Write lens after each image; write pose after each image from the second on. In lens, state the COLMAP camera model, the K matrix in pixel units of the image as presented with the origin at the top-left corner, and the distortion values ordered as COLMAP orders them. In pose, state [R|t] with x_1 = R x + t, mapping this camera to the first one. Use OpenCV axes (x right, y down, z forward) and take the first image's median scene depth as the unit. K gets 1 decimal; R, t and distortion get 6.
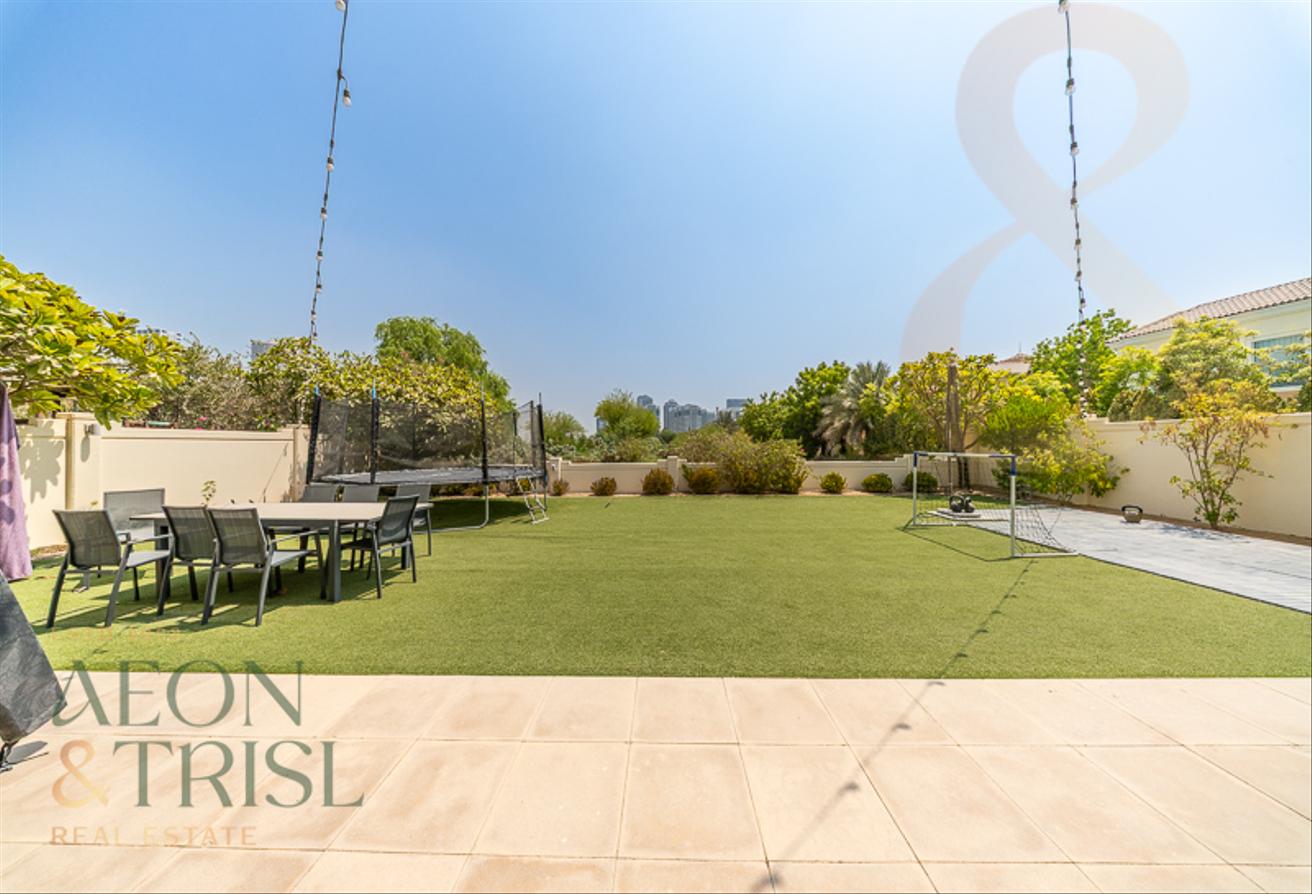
lens RADIAL K [[389.2, 0, 654.7], [0, 389.2, 443.5], [0, 0, 1]] dist [-0.001196, -0.000172]
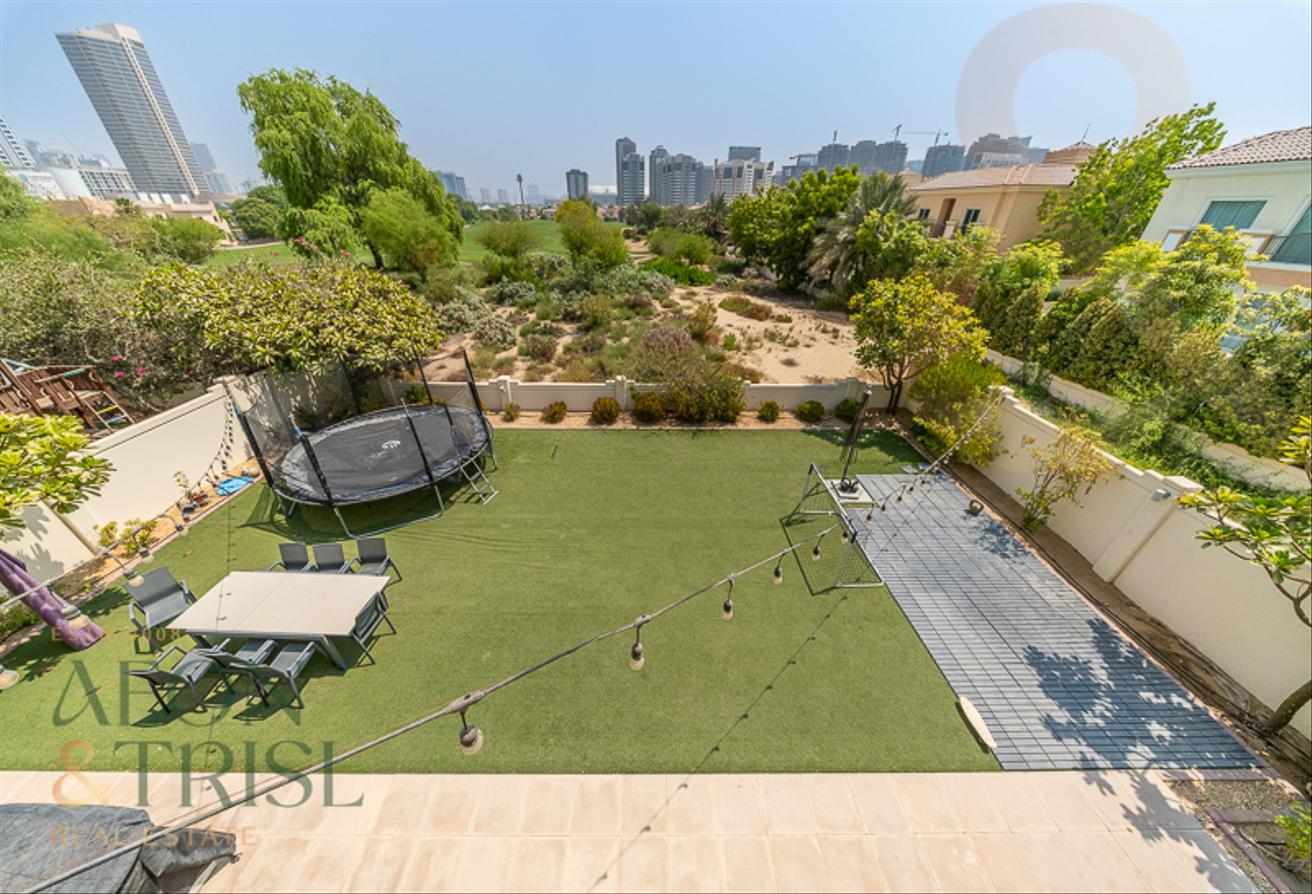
lens RADIAL K [[395.0, 0, 651.7], [0, 395.0, 444.8], [0, 0, 1]] dist [0.000202, -0.001306]
pose [[0.999554, -0.001524, 0.029838, 0.041728], [-0.014106, 0.856308, 0.516272, -0.149808], [-0.026337, -0.516463, 0.855905, 0.014902]]
